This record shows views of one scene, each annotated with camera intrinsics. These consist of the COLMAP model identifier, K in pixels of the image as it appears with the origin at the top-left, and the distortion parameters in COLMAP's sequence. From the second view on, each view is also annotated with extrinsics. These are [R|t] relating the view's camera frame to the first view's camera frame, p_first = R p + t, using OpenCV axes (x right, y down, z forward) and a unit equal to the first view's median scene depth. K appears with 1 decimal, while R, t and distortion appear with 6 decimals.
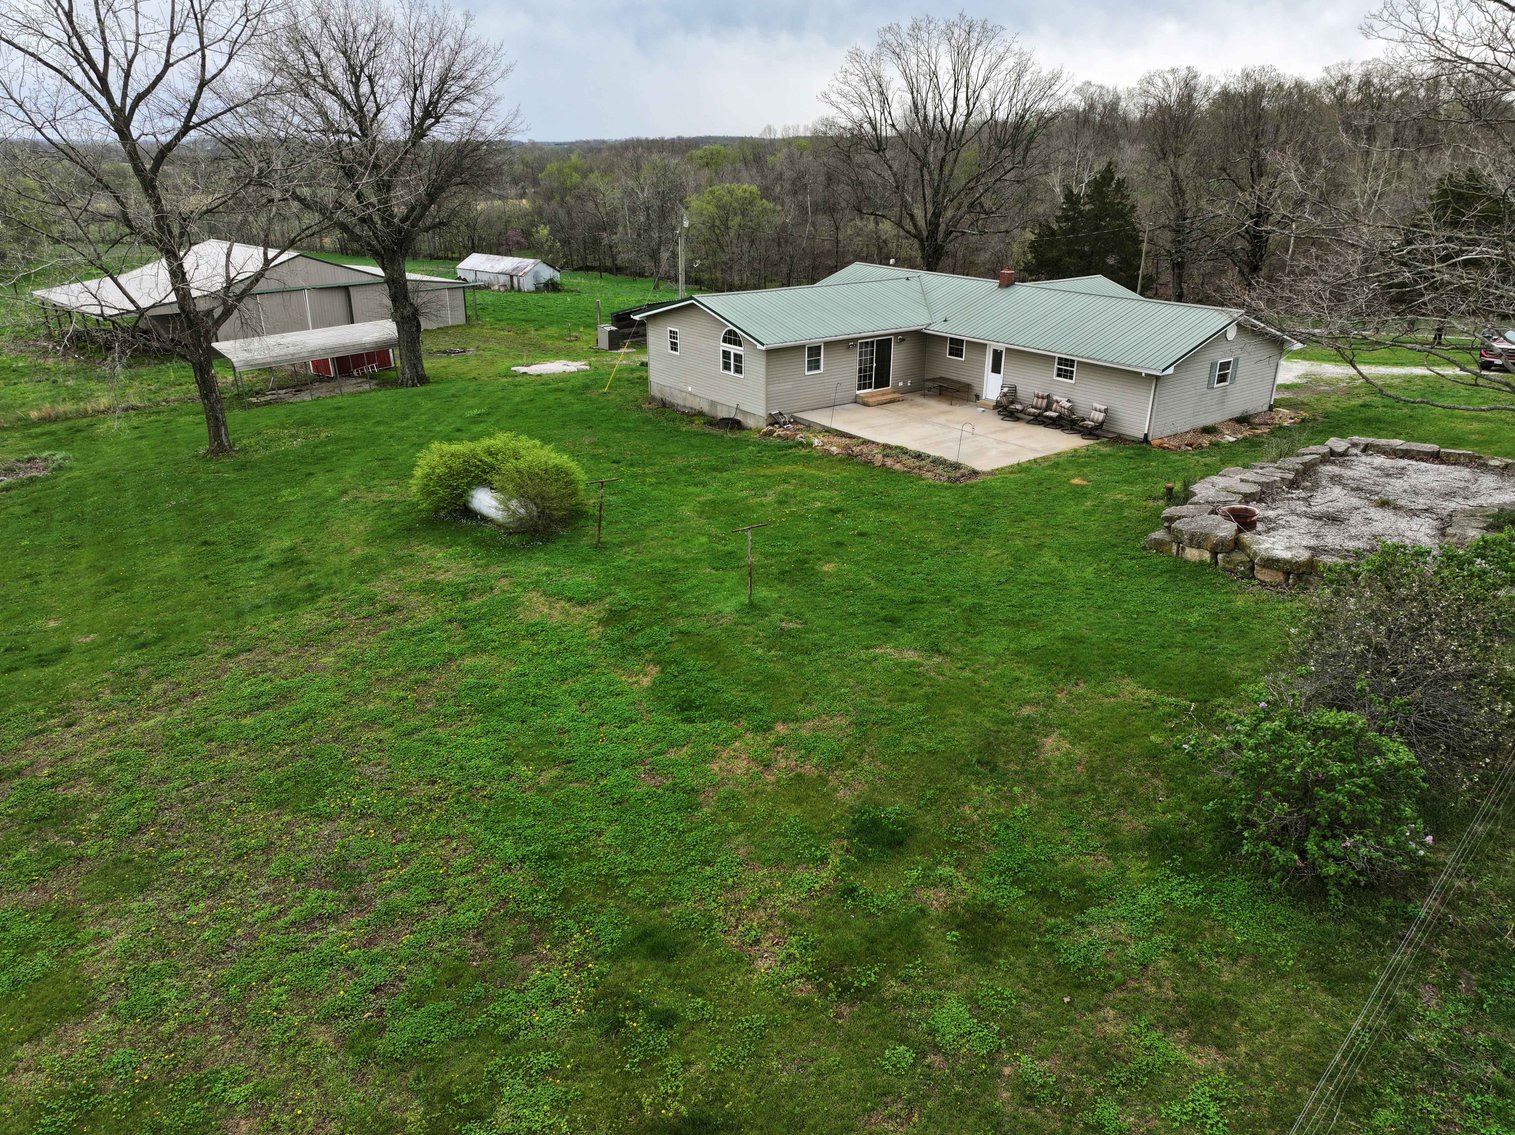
lens RADIAL K [[1056.9, 0, 762.4], [0, 1056.9, 574.6], [0, 0, 1]] dist [-0.005494, 0.023936]
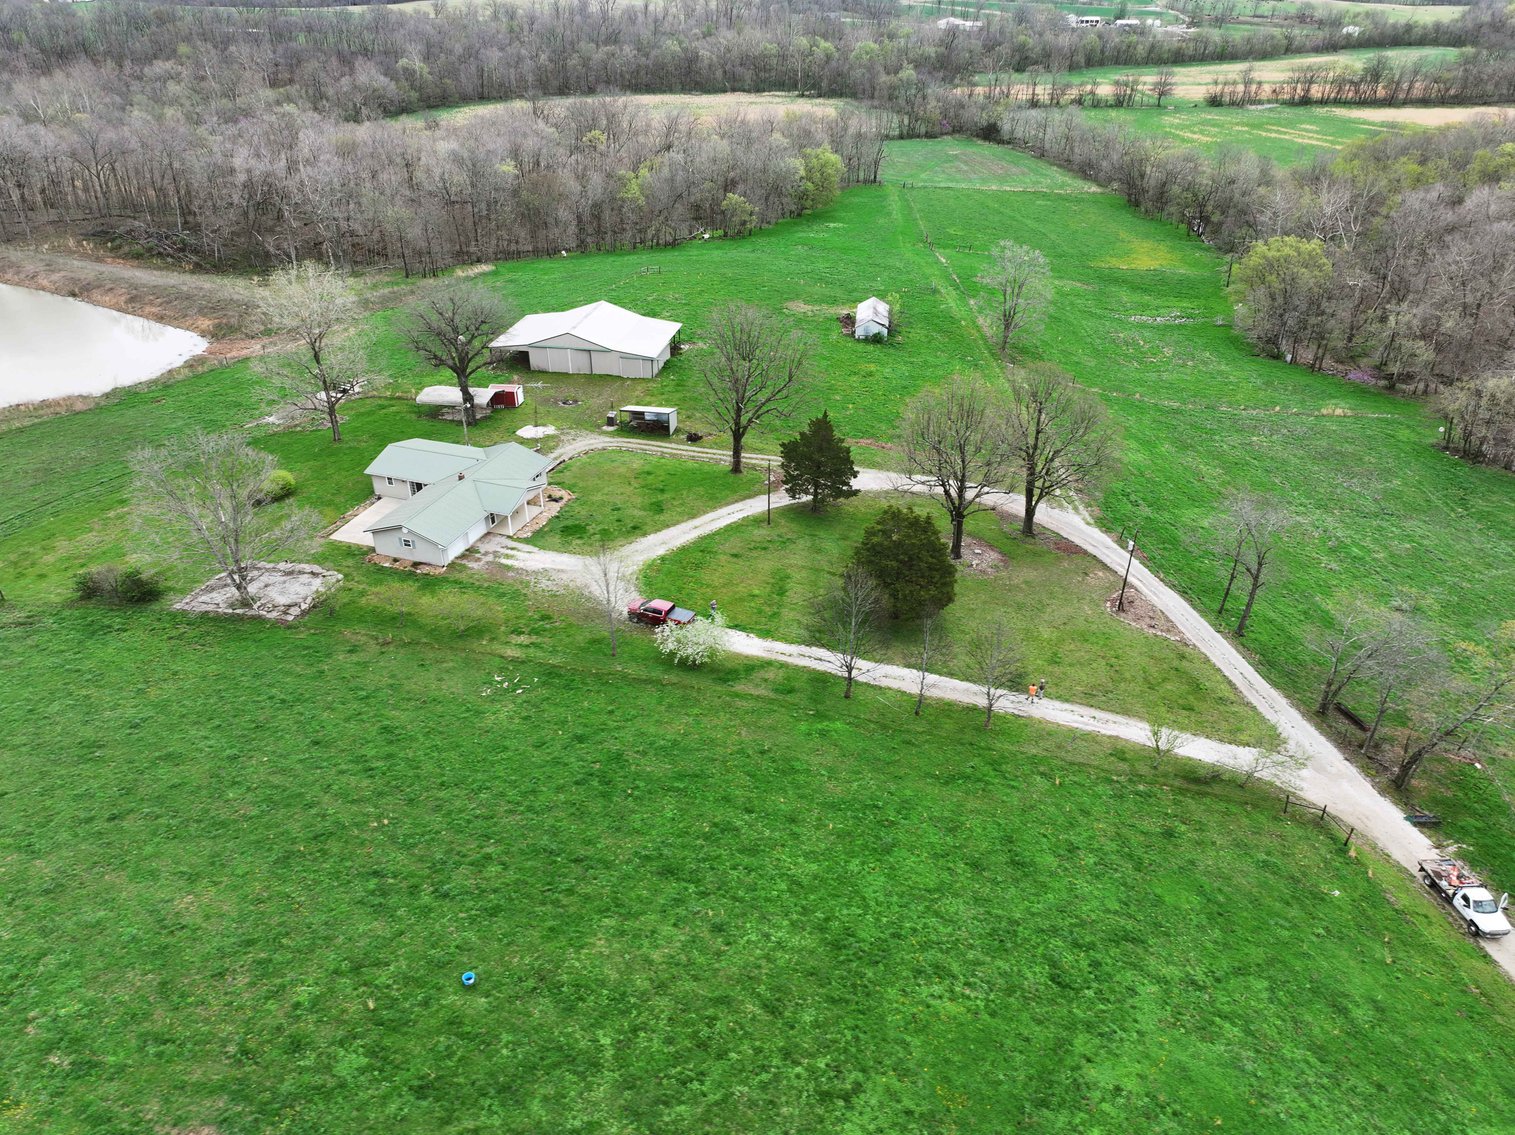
lens RADIAL K [[1056.9, 0, 767.2], [0, 1056.9, 569.7], [0, 0, 1]] dist [-0.005494, 0.023936]
pose [[0.555631, 0.421918, -0.716422, 2.937973], [-0.311483, 0.904554, 0.291138, -1.214463], [0.770878, 0.061388, 0.634018, 0.014484]]
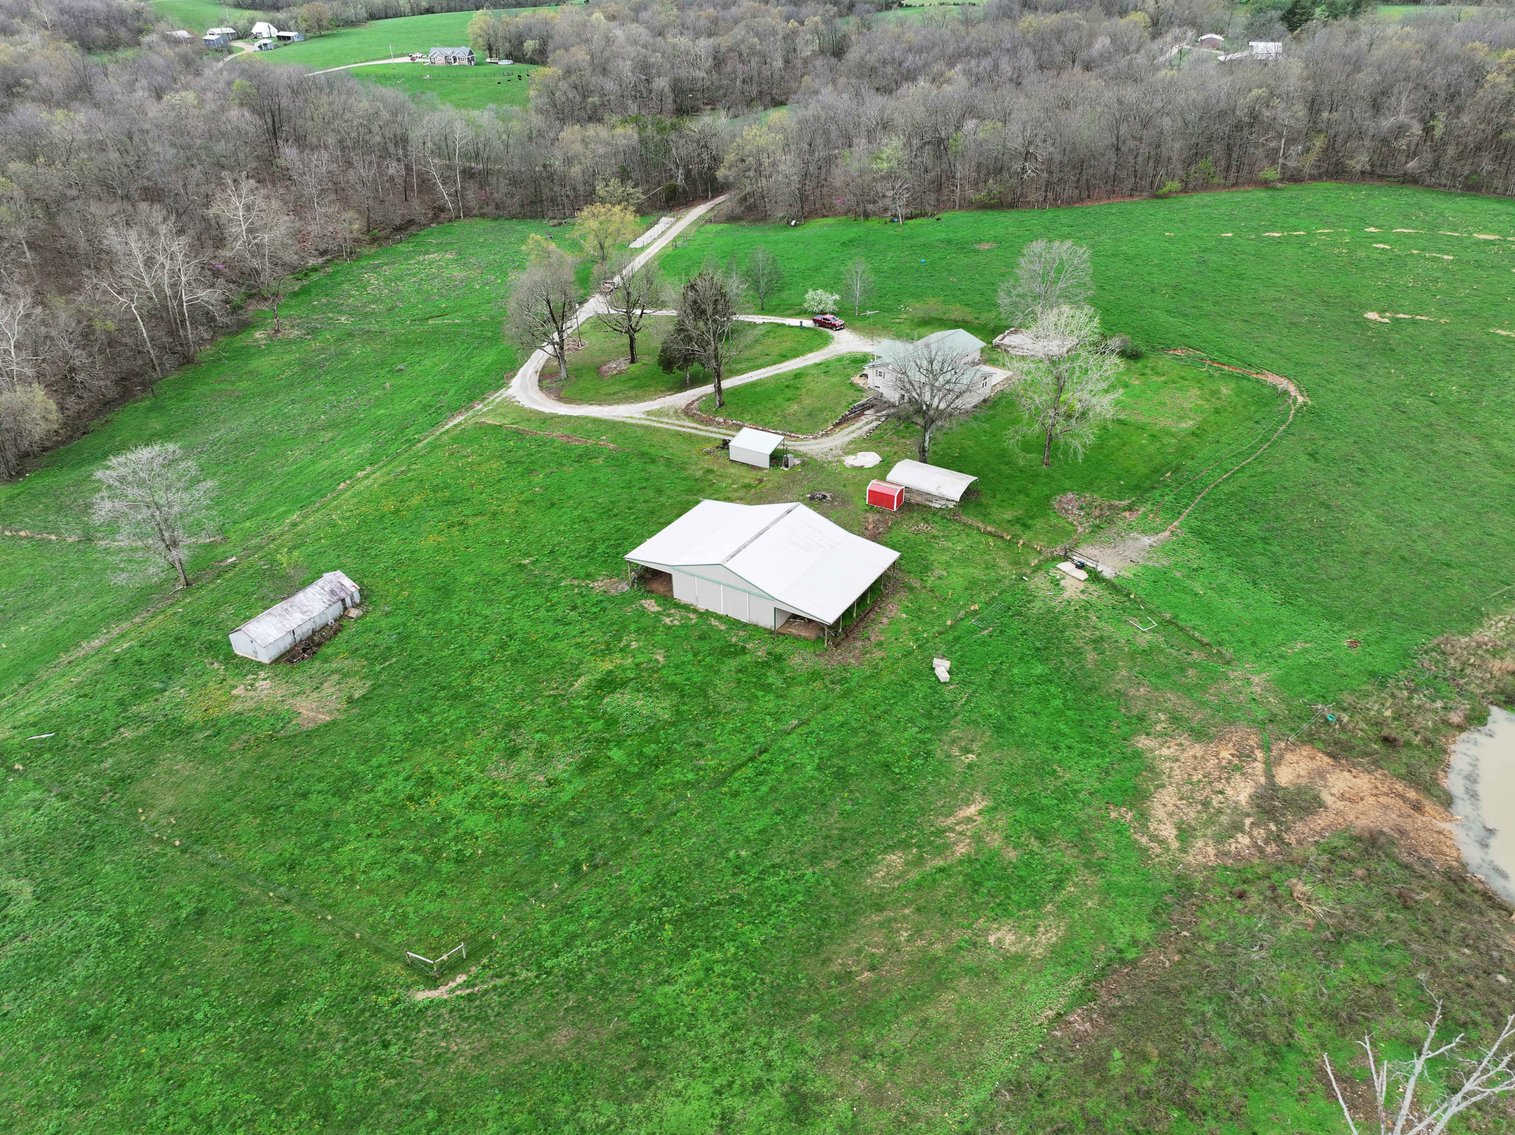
lens RADIAL K [[1056.9, 0, 767.6], [0, 1056.9, 569.7], [0, 0, 1]] dist [-0.005494, 0.023936]
pose [[-0.223149, -0.497646, 0.838184, -3.676363], [0.376585, 0.749097, 0.545011, -2.256327], [-0.899104, 0.437267, 0.020246, 2.098852]]
